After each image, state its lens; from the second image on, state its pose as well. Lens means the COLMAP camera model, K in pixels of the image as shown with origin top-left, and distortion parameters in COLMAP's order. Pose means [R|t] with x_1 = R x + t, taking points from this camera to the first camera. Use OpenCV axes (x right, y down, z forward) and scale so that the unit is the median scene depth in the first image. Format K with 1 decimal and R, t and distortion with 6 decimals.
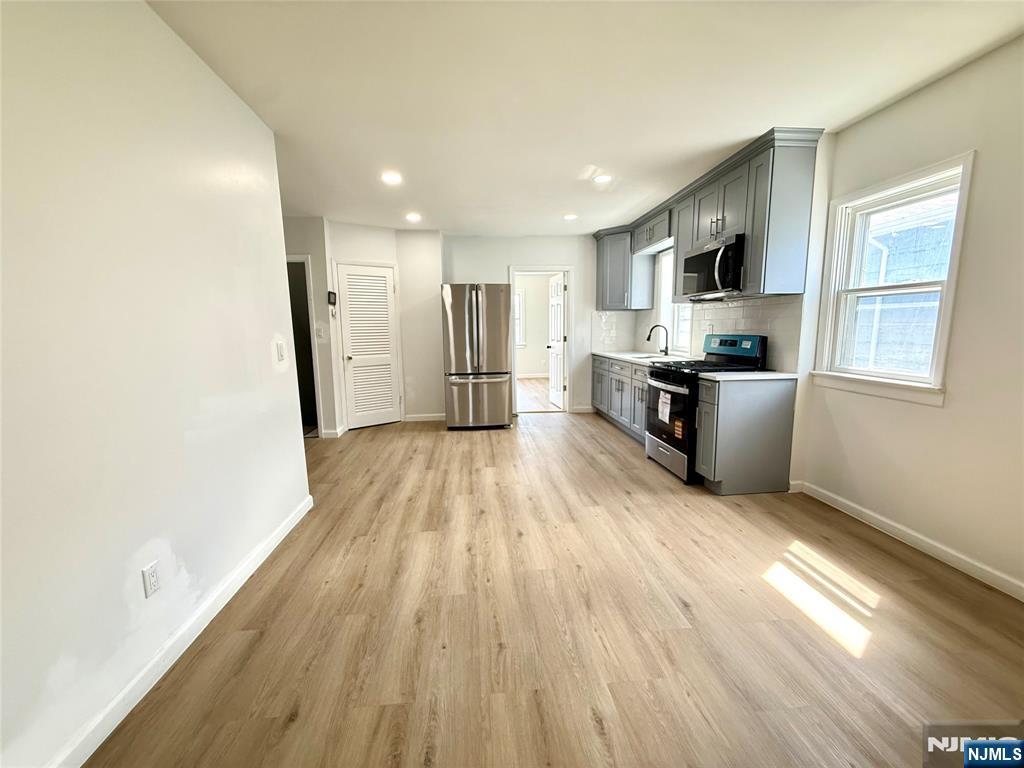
lens RADIAL K [[410.5, 0, 510.0], [0, 410.5, 384.2], [0, 0, 1]] dist [-0.004451, 0.000083]
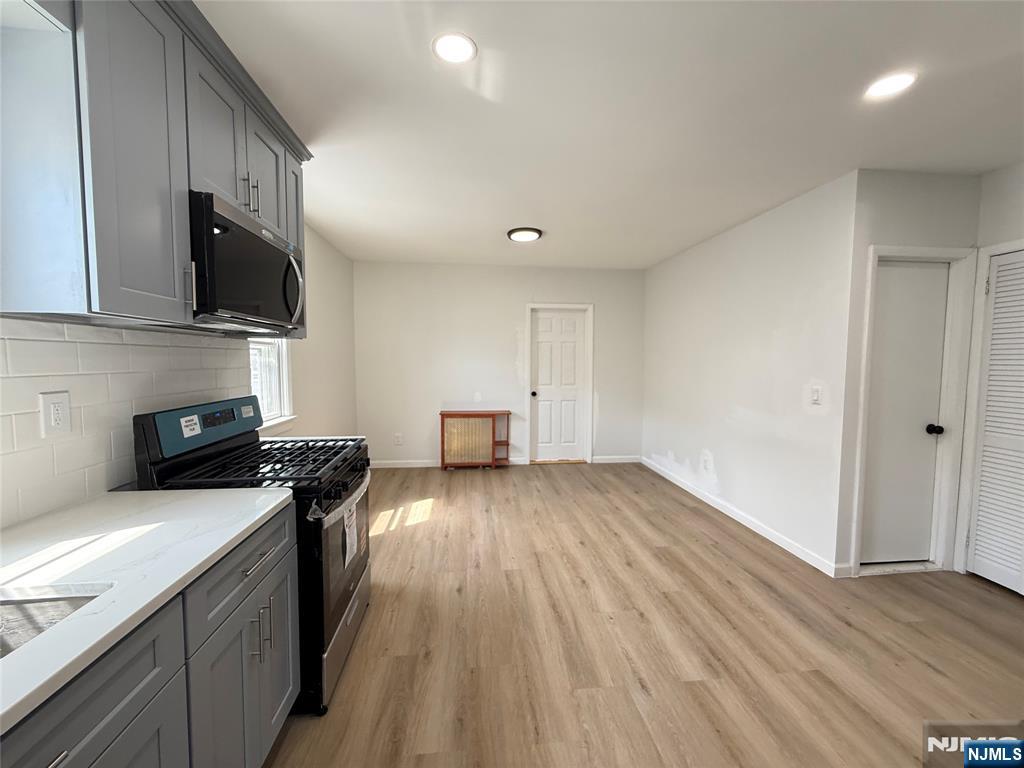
lens RADIAL K [[410.5, 0, 511.0], [0, 410.5, 383.9], [0, 0, 1]] dist [-0.004451, 0.000083]
pose [[-0.999855, 0.010465, -0.013443, 0.229928], [0.007598, 0.980197, 0.197880, -0.313798], [0.015248, 0.197750, -0.980134, 1.956232]]
